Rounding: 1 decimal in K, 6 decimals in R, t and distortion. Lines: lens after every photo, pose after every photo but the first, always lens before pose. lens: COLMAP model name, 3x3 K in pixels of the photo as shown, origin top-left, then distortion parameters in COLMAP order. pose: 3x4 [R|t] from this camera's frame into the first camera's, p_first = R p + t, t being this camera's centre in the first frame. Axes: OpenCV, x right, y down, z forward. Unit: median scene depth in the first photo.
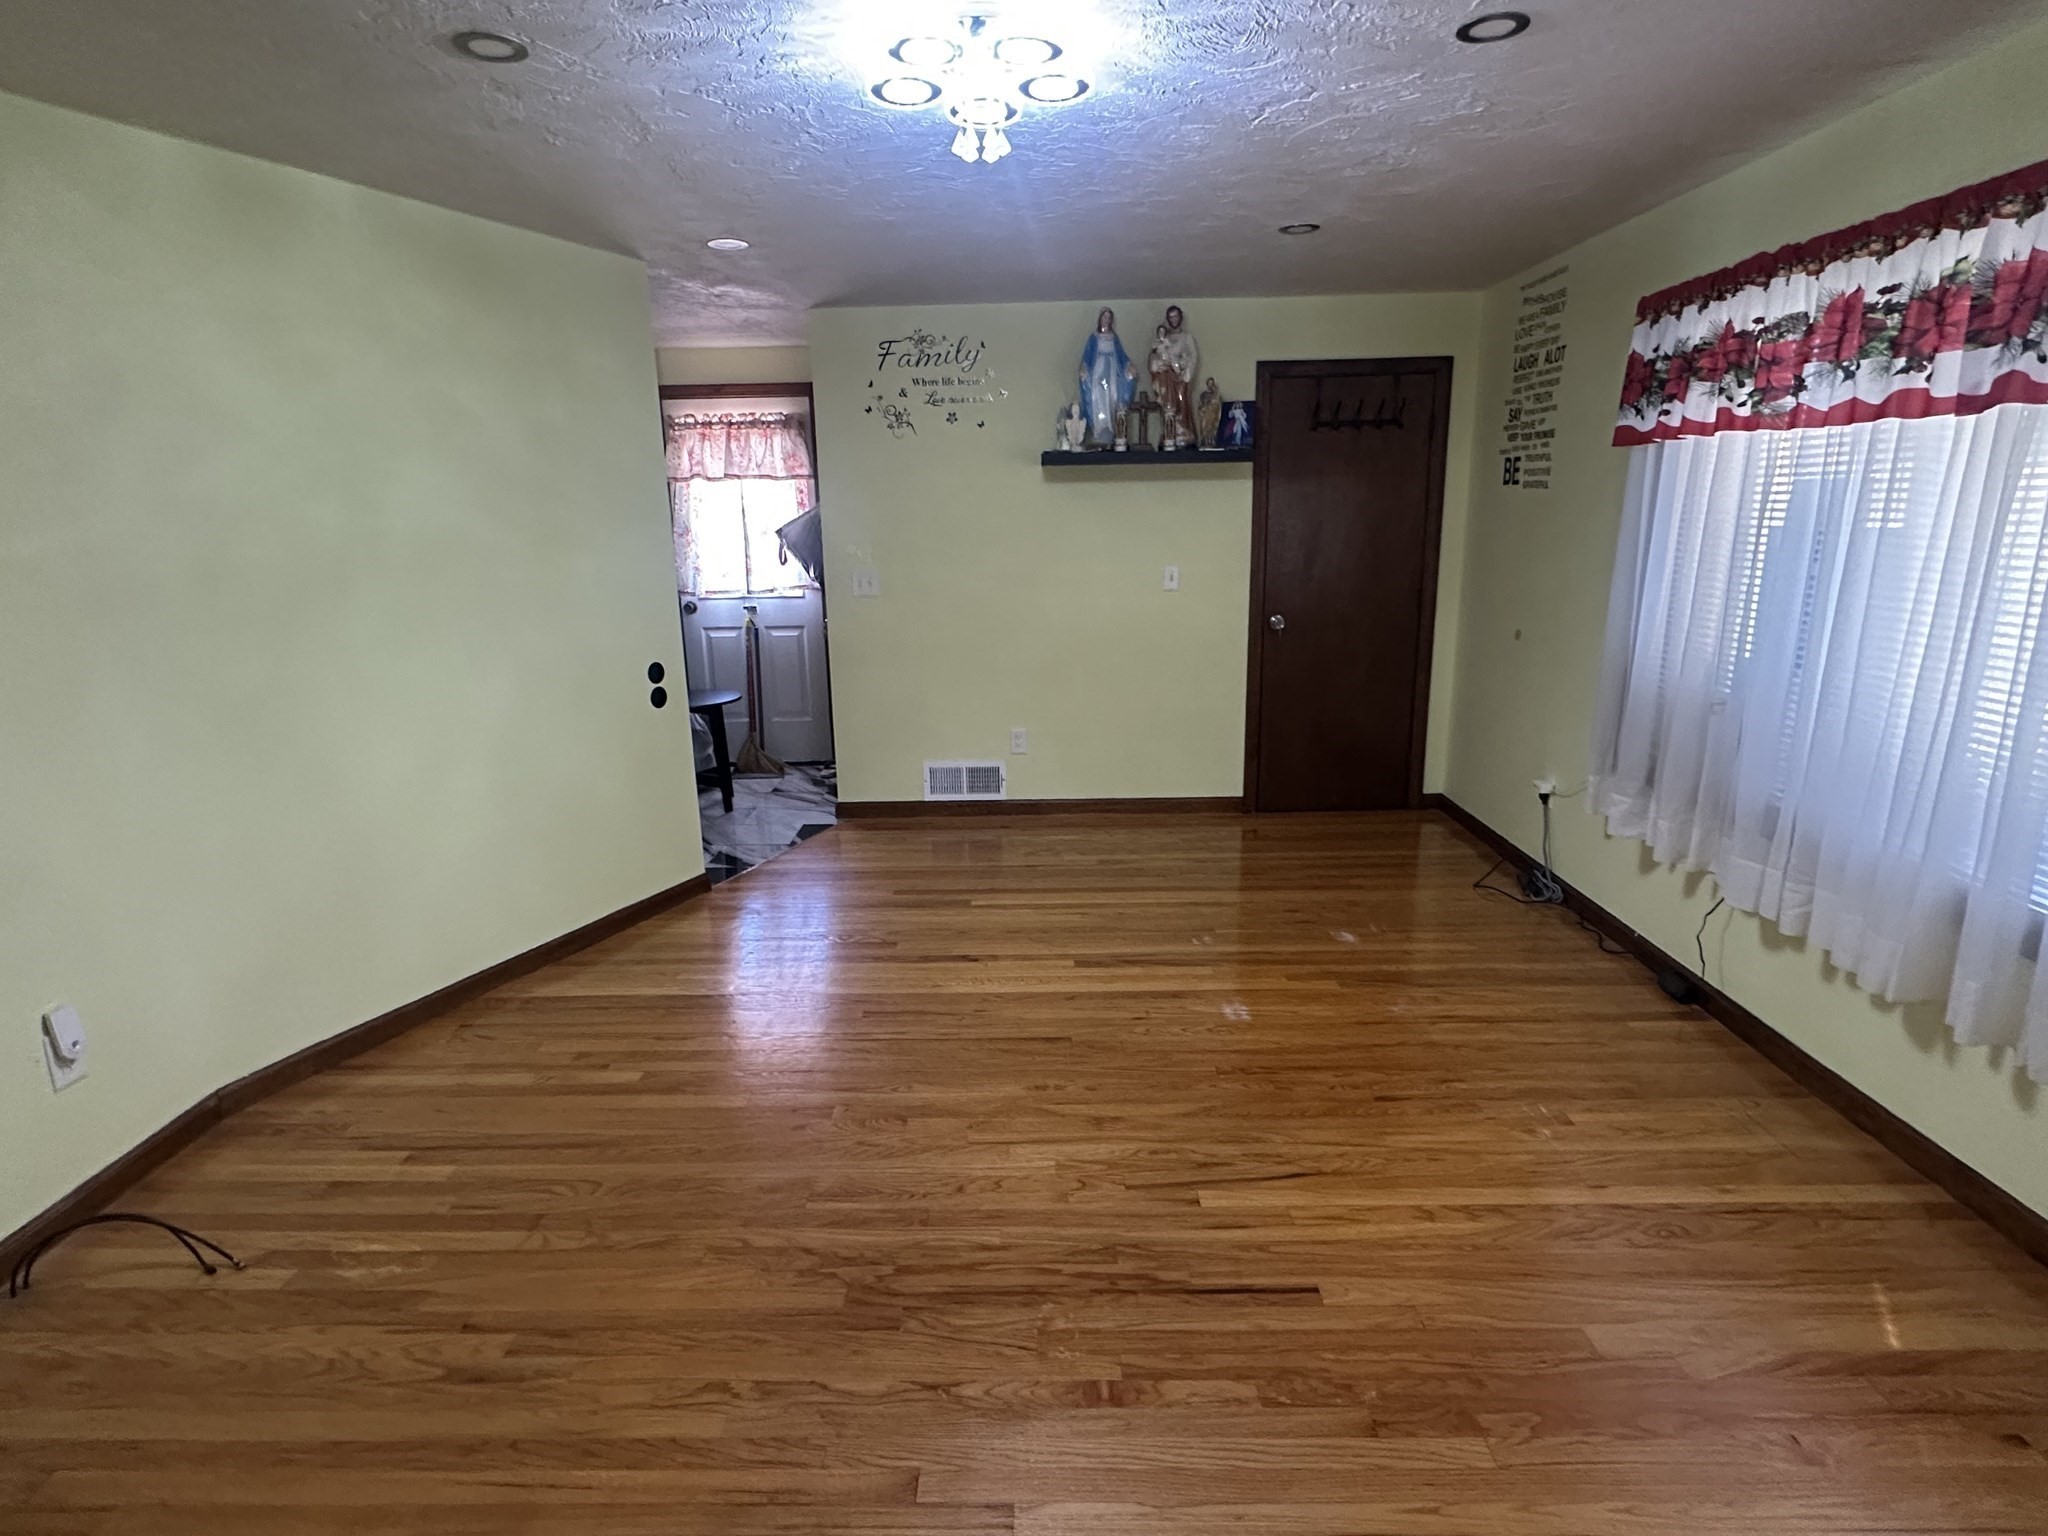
lens RADIAL K [[1040.4, 0, 1020.3], [0, 1040.4, 757.4], [0, 0, 1]] dist [0.022168, -0.000401]
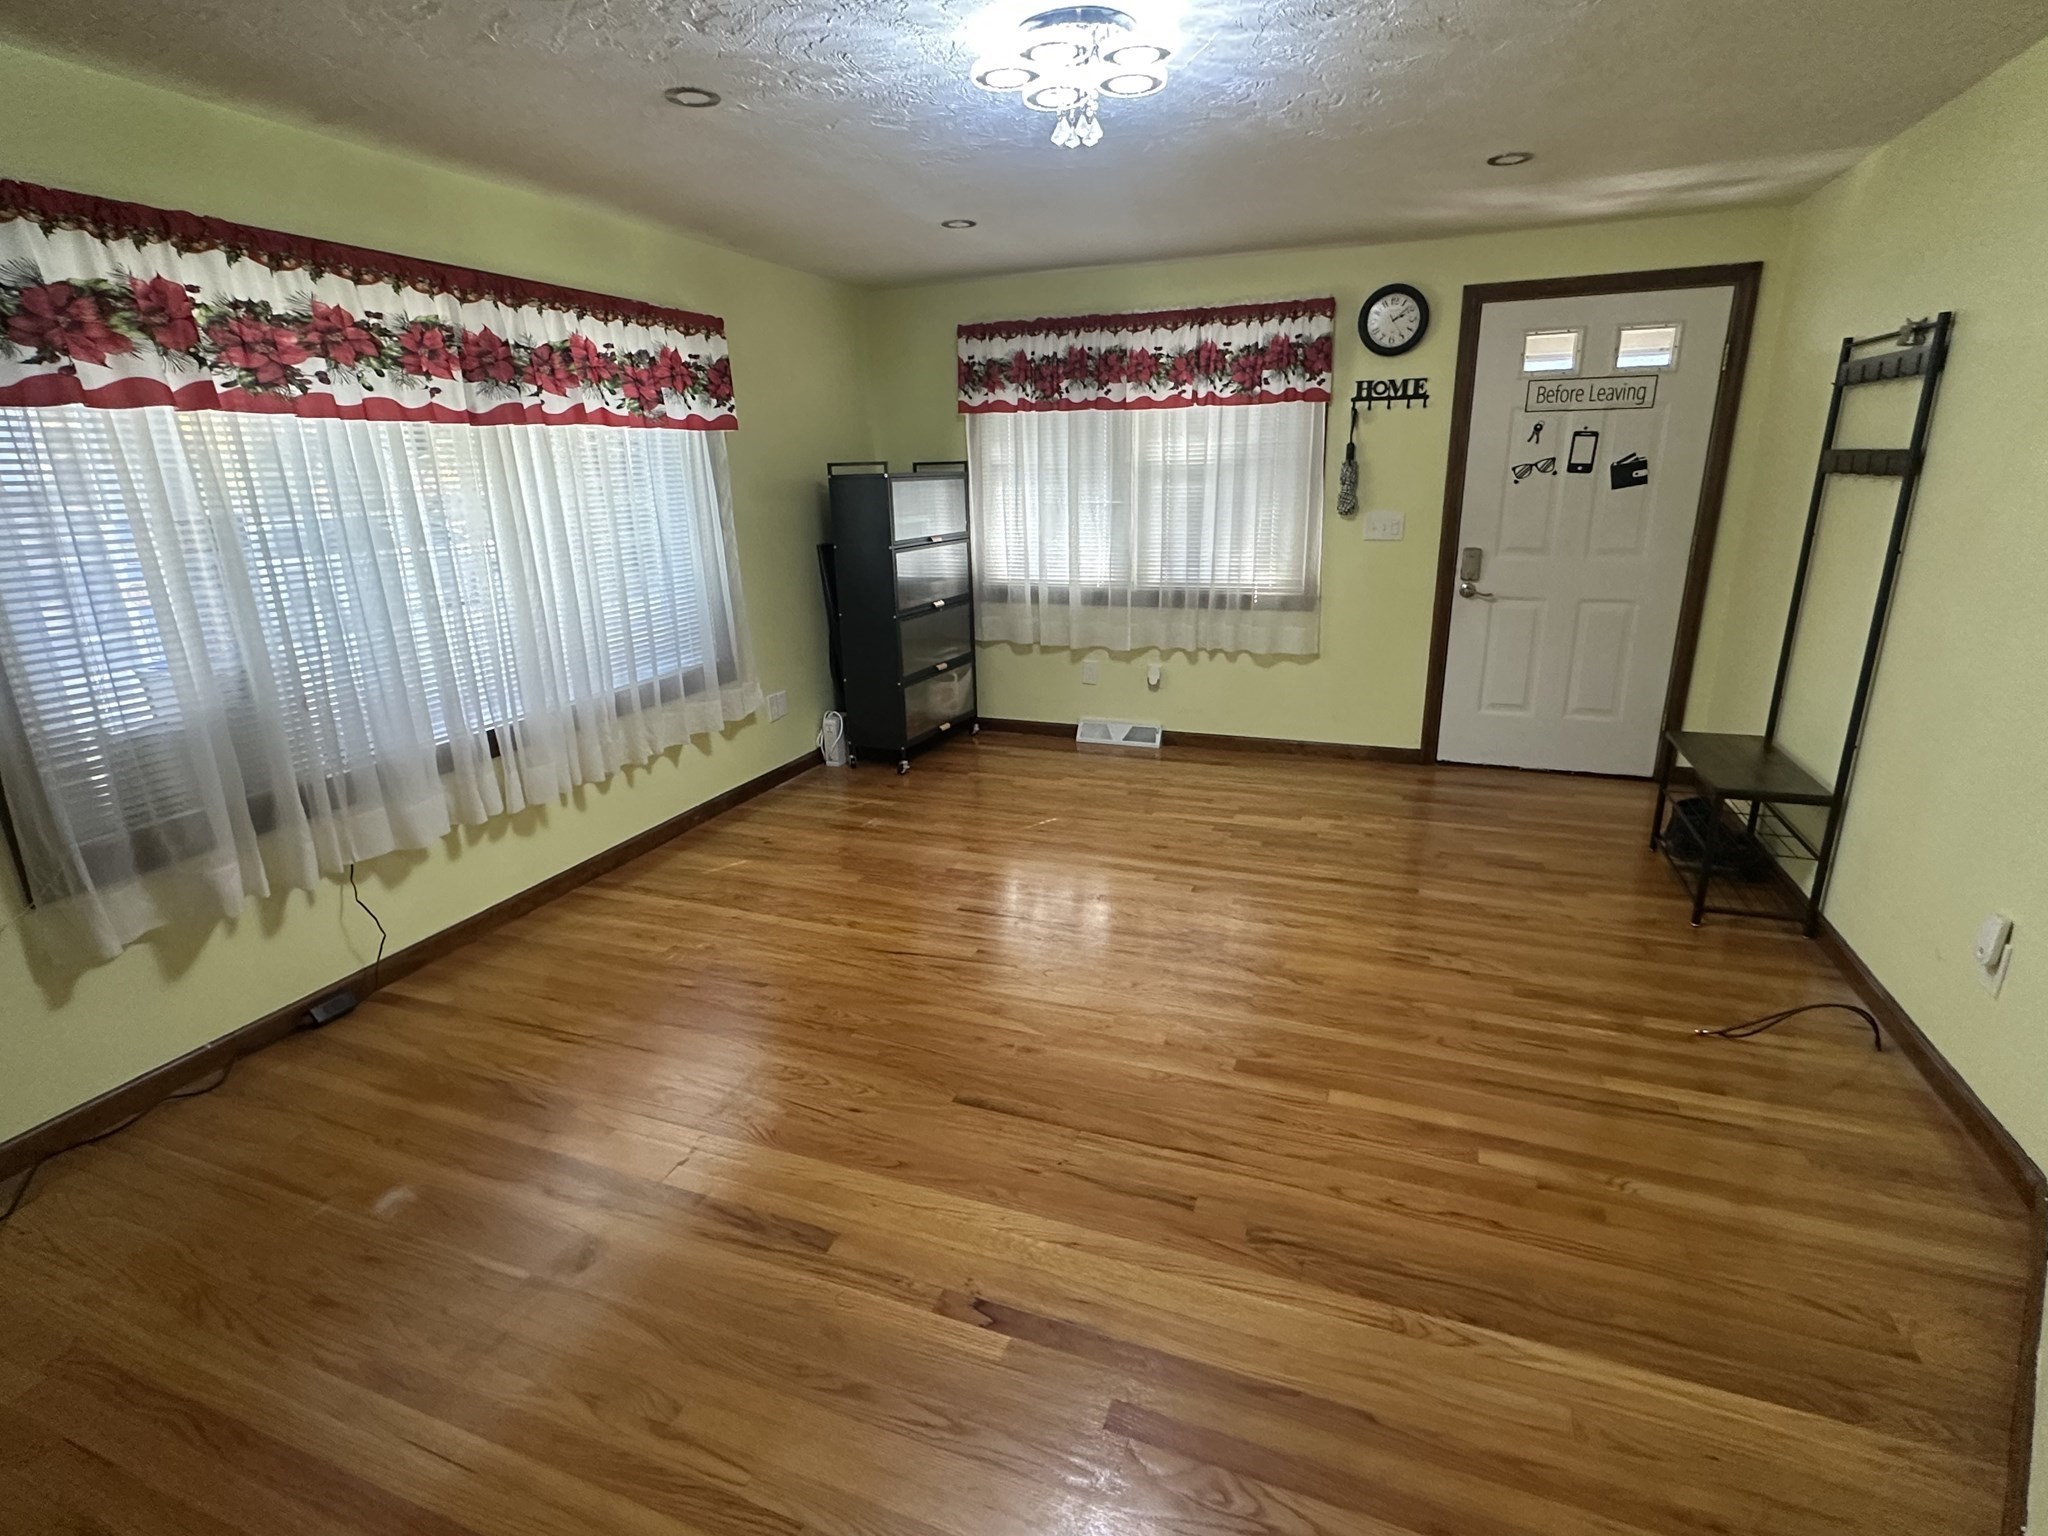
lens RADIAL K [[1001.5, 0, 1028.0], [0, 1001.5, 799.5], [0, 0, 1]] dist [-0.005253, -0.001207]
pose [[-0.939009, -0.066984, 0.337306, -0.357998], [0.123386, 0.849916, 0.512268, -0.469064], [-0.320996, 0.522643, -0.789814, 2.025681]]
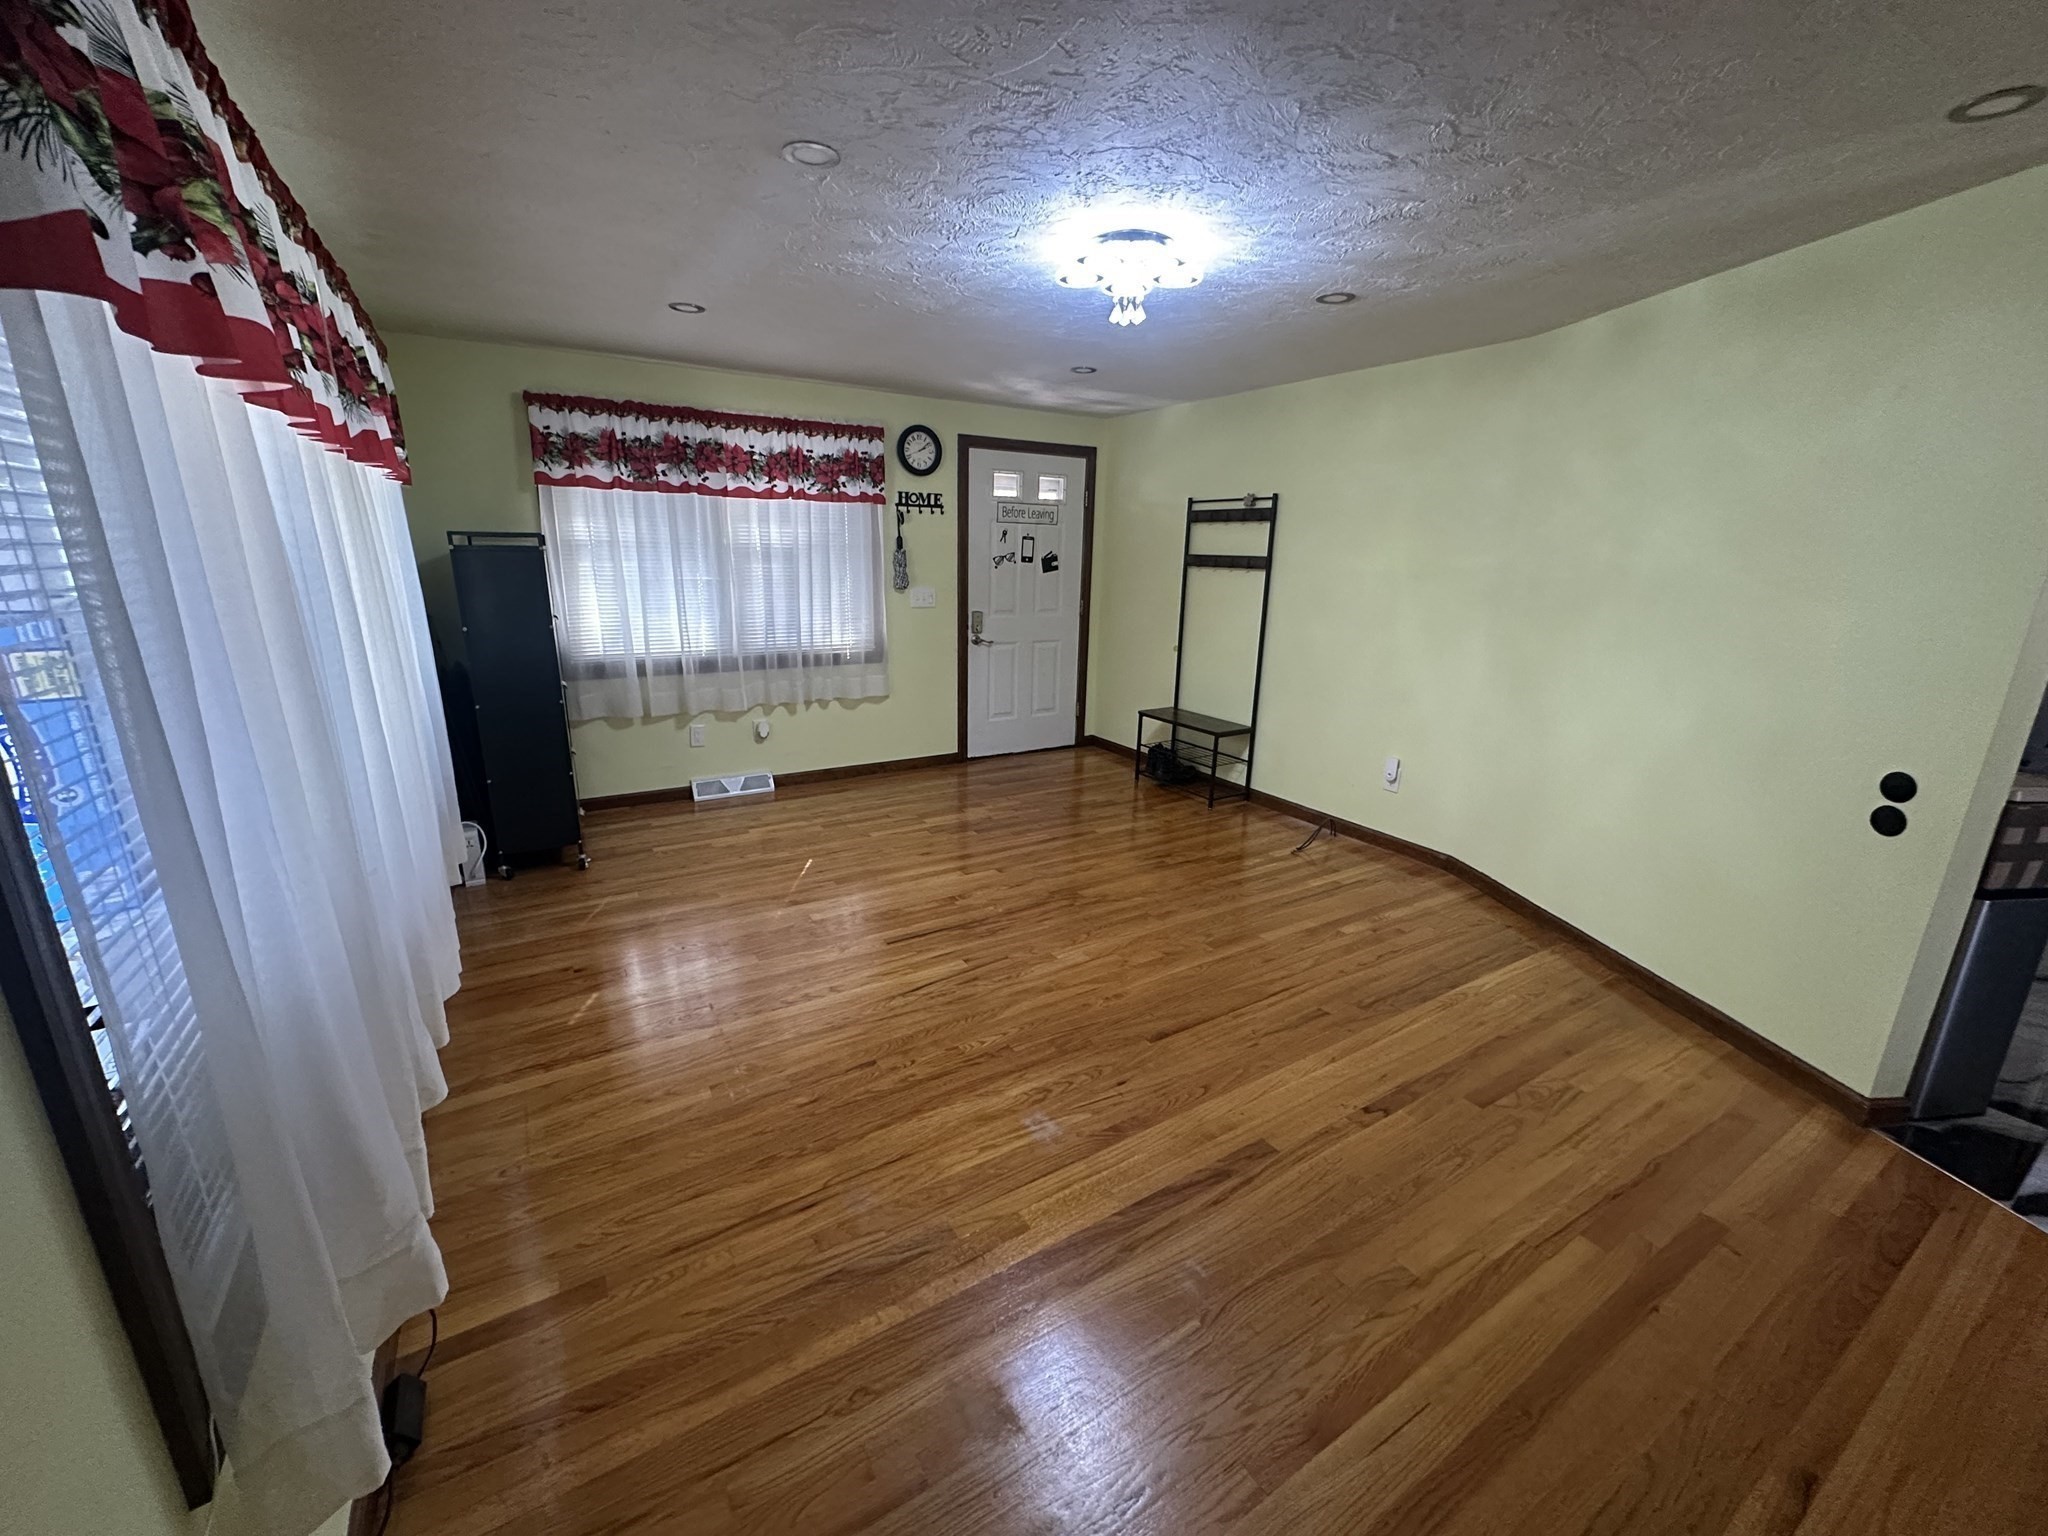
lens RADIAL K [[813.8, 0, 1023.3], [0, 813.8, 782.9], [0, 0, 1]] dist [-0.001566, 0.000170]
pose [[-0.837264, 0.156863, -0.523815, 0.756152], [-0.131349, 0.872221, 0.471145, -0.468140], [0.530788, 0.463276, -0.709676, 1.905217]]
